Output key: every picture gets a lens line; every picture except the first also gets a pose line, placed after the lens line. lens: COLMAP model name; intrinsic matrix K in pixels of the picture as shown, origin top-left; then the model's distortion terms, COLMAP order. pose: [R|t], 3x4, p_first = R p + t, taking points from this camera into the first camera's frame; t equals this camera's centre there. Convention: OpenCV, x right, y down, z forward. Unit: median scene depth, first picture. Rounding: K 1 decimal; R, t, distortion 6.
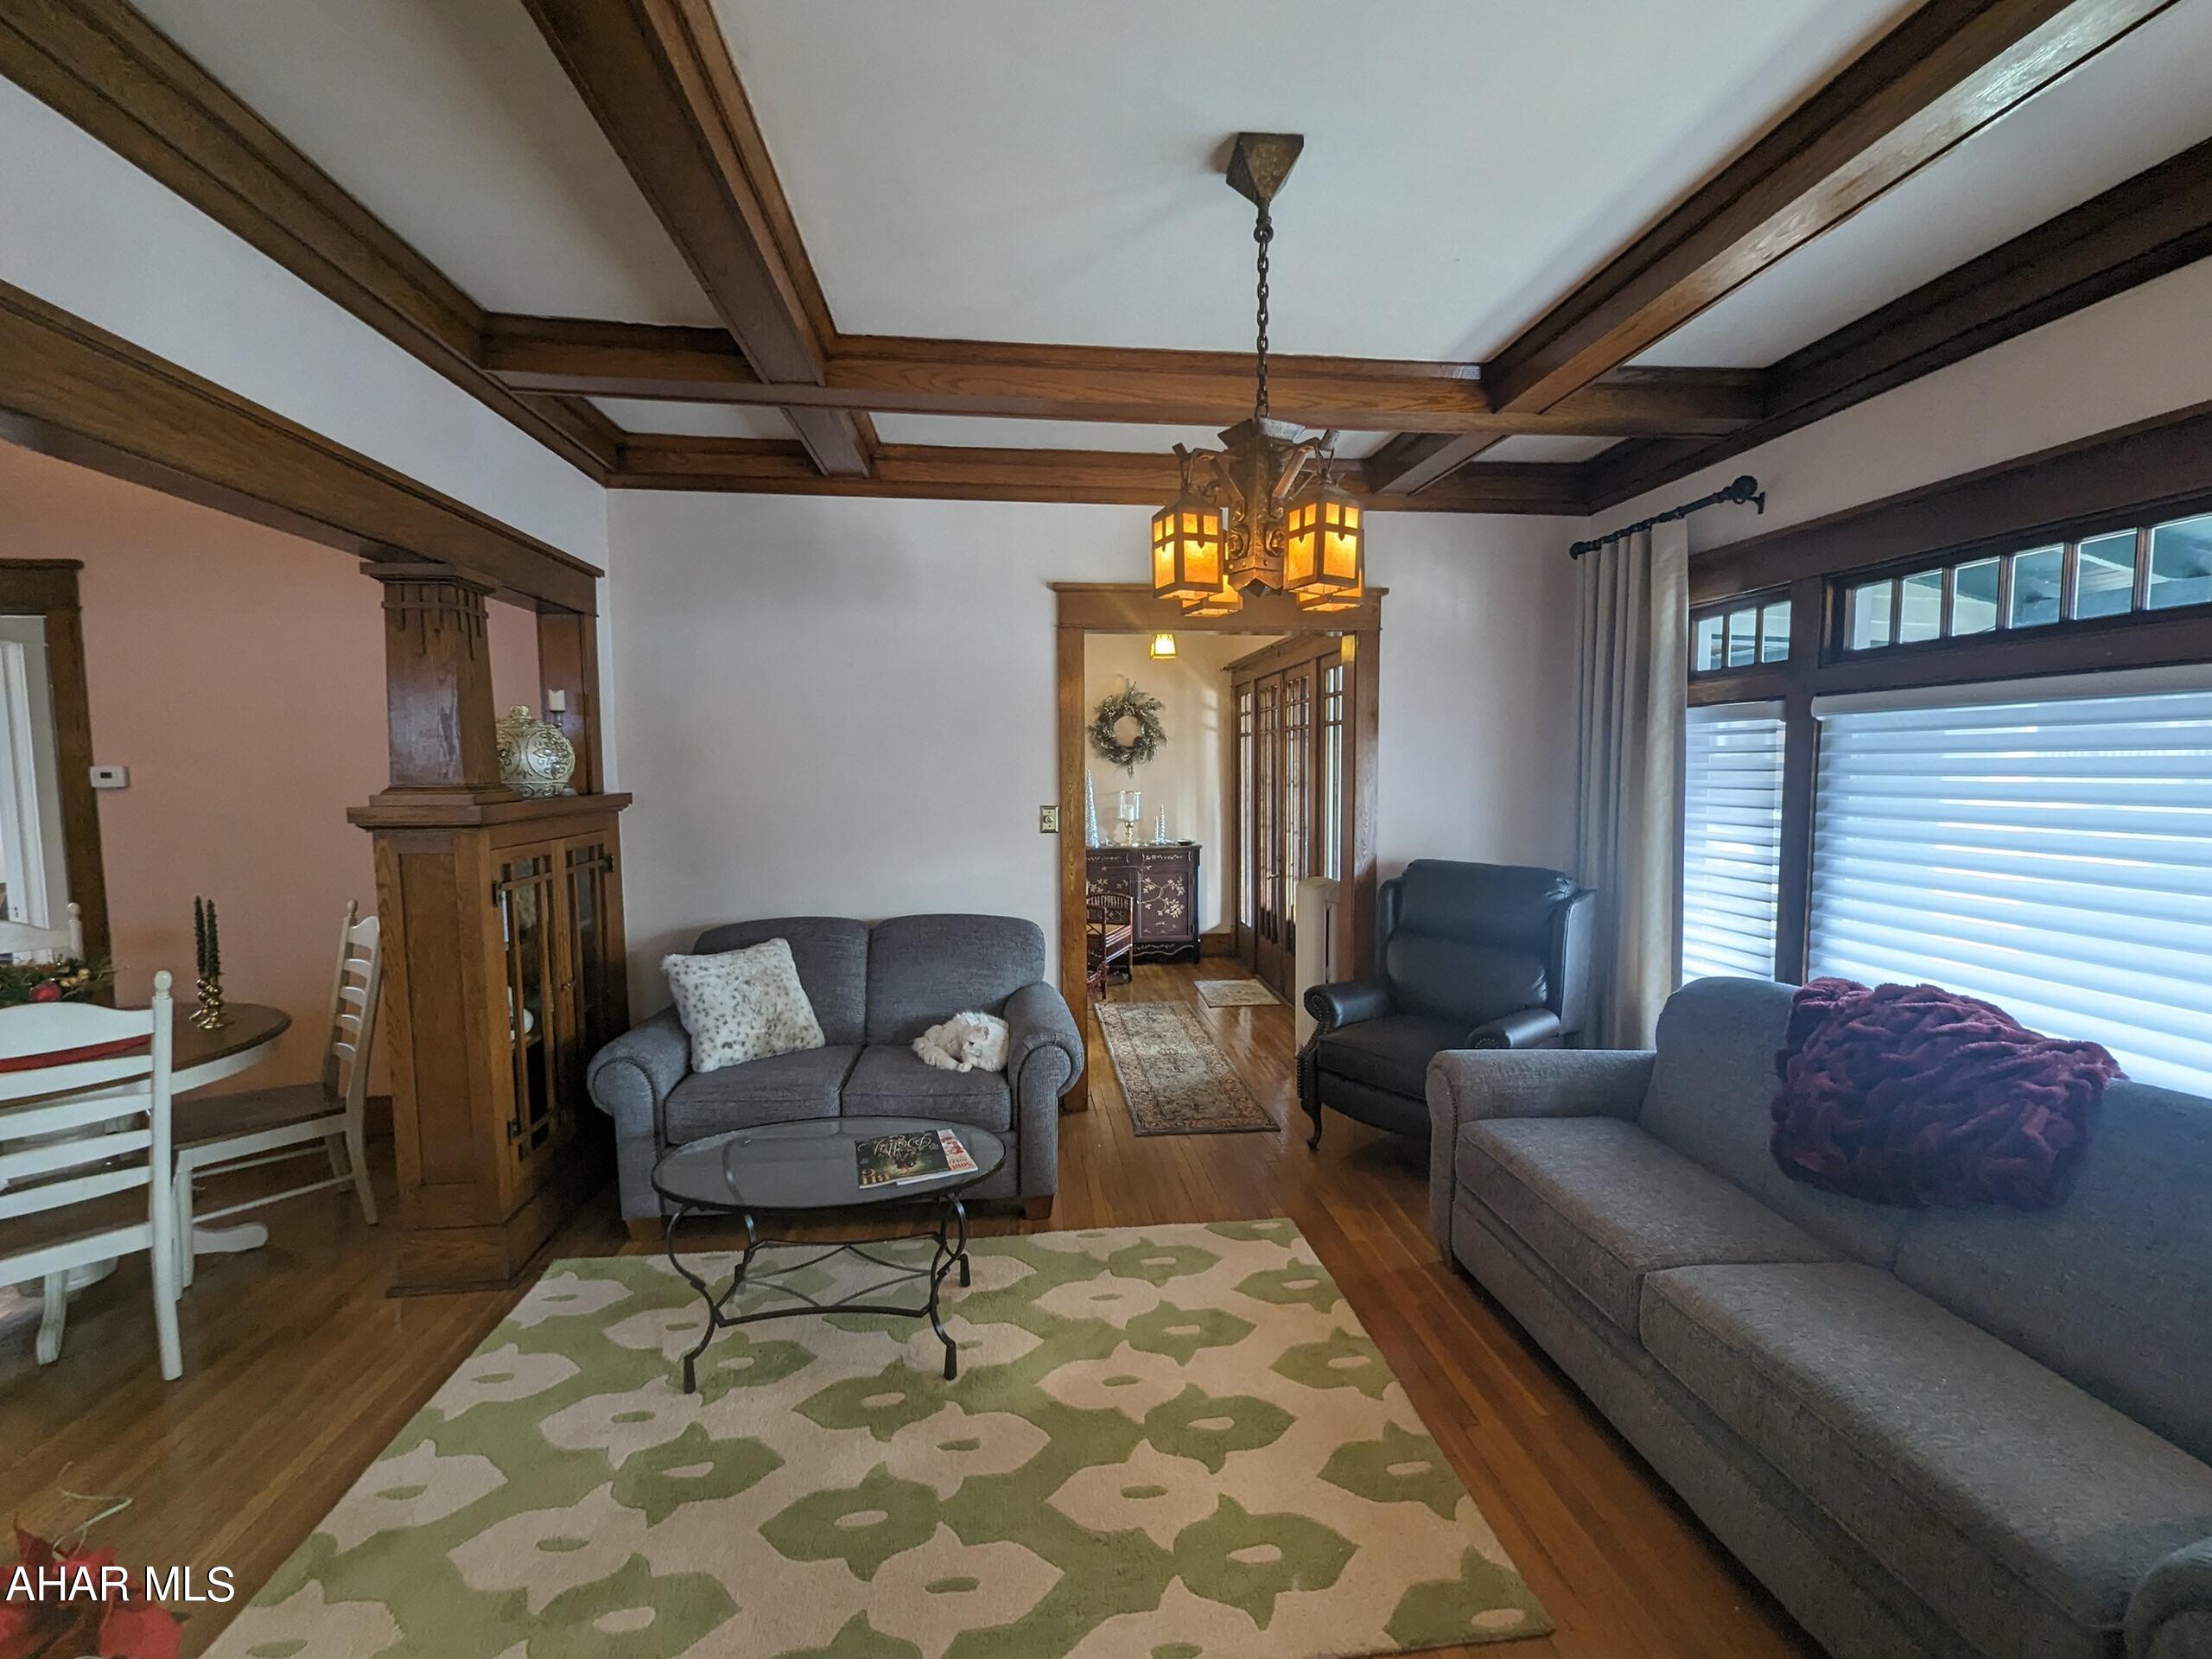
lens RADIAL K [[917.1, 0, 1106.6], [0, 917.1, 831.0], [0, 0, 1]] dist [-0.001158, 0.000753]
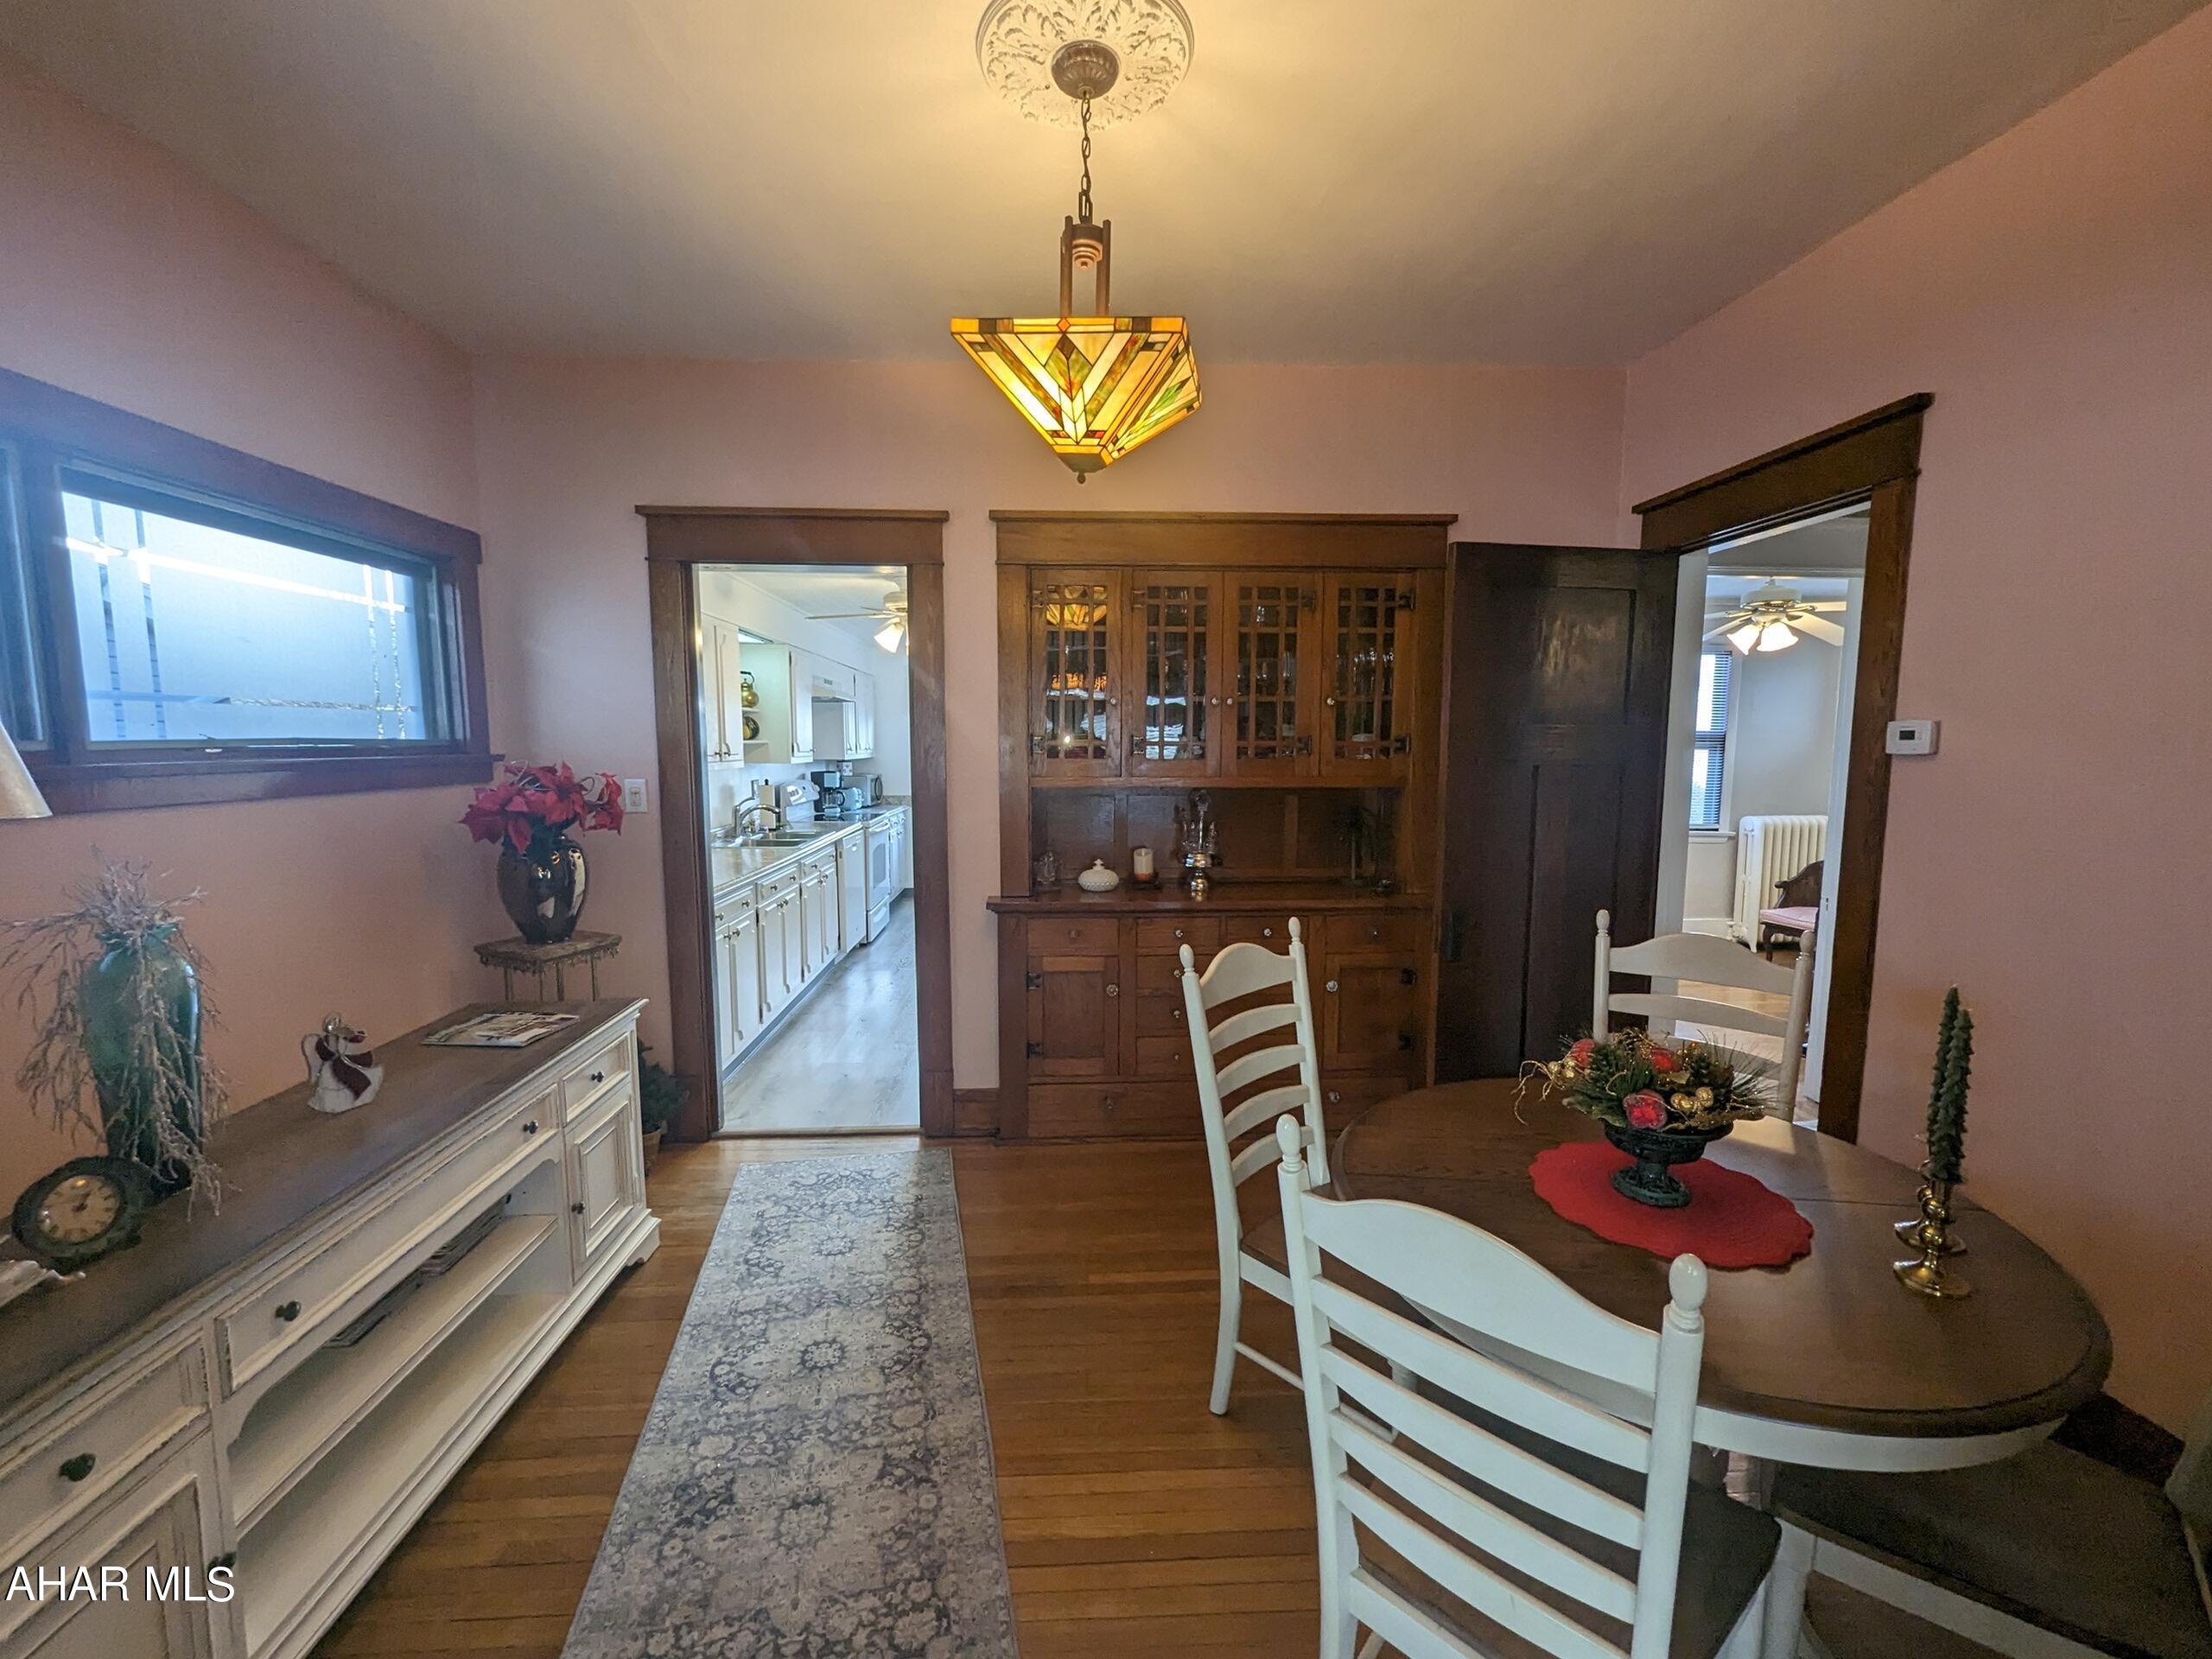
lens RADIAL K [[917.1, 0, 1102.1], [0, 917.1, 835.8], [0, 0, 1]] dist [-0.001158, 0.000753]
pose [[-0.057353, 0.109697, -0.992309, -0.553729], [-0.073927, 0.990750, 0.113797, -0.029551], [0.995613, 0.079885, -0.048713, 0.633772]]
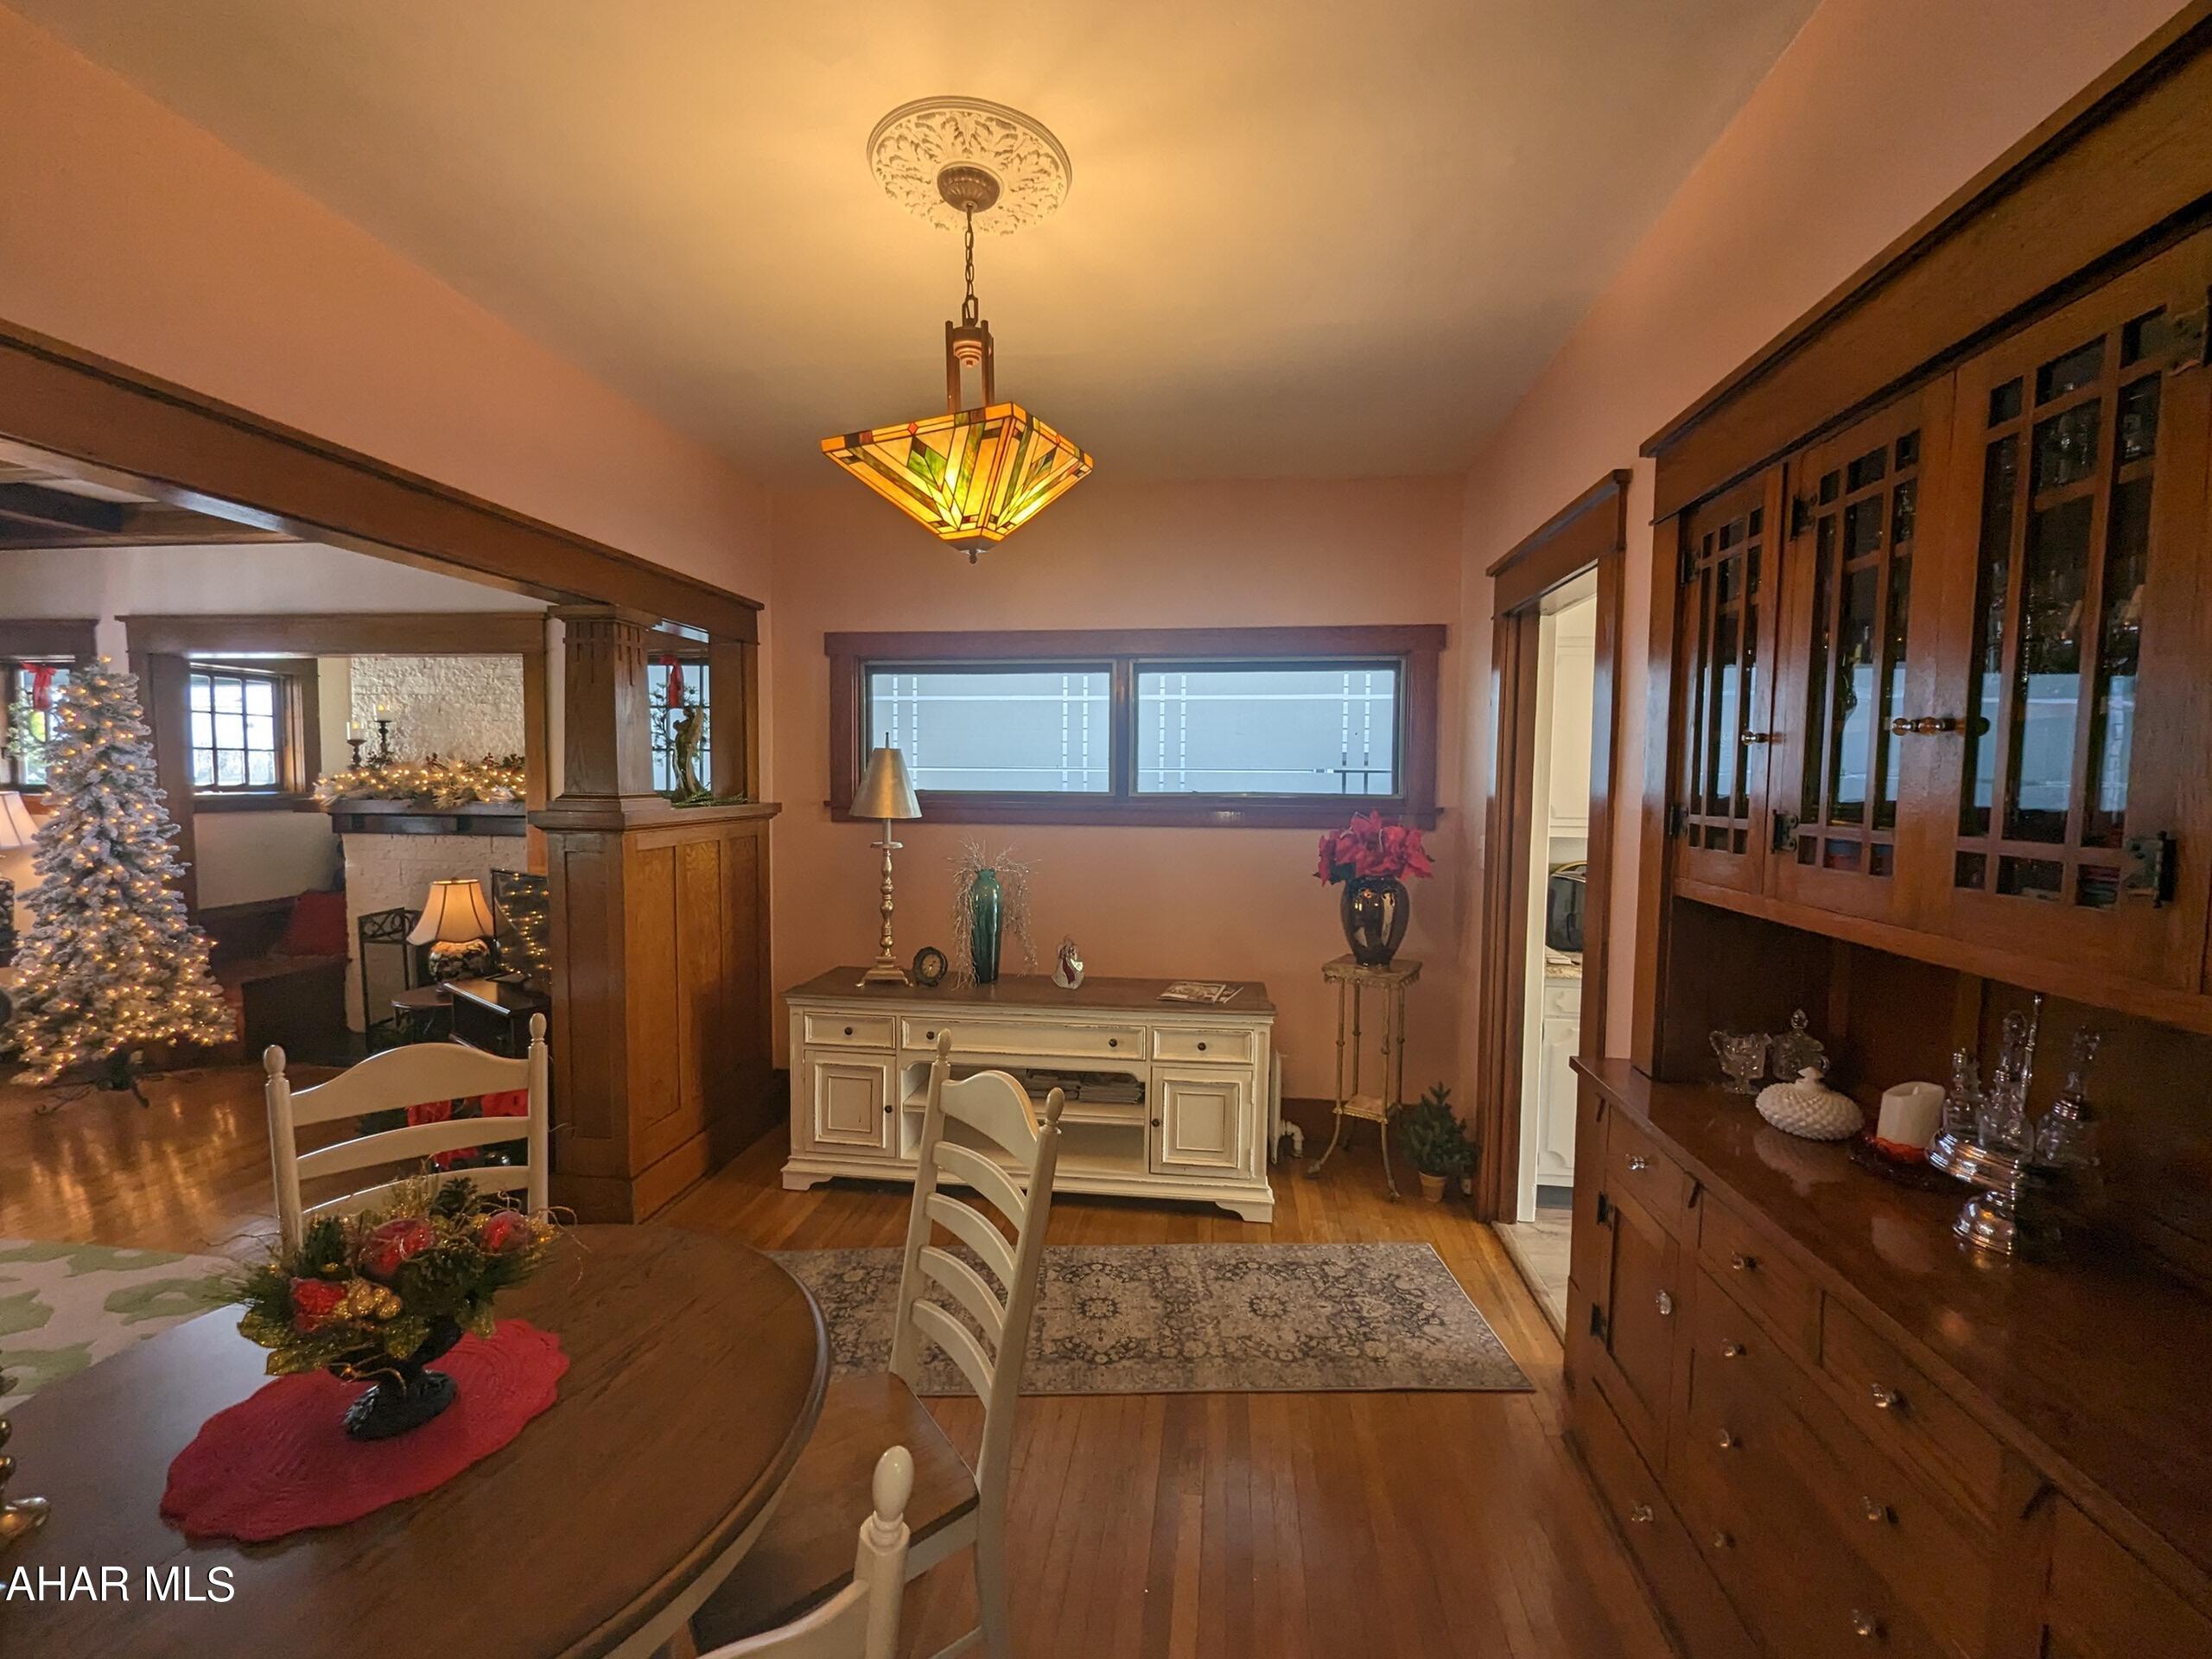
lens RADIAL K [[917.1, 0, 1102.4], [0, 917.1, 832.8], [0, 0, 1]] dist [-0.001158, 0.000753]
pose [[-0.971568, -0.018530, 0.236035, -1.534004], [0.012647, 0.991448, 0.129891, -0.093069], [-0.236423, 0.129183, -0.963024, 1.267607]]
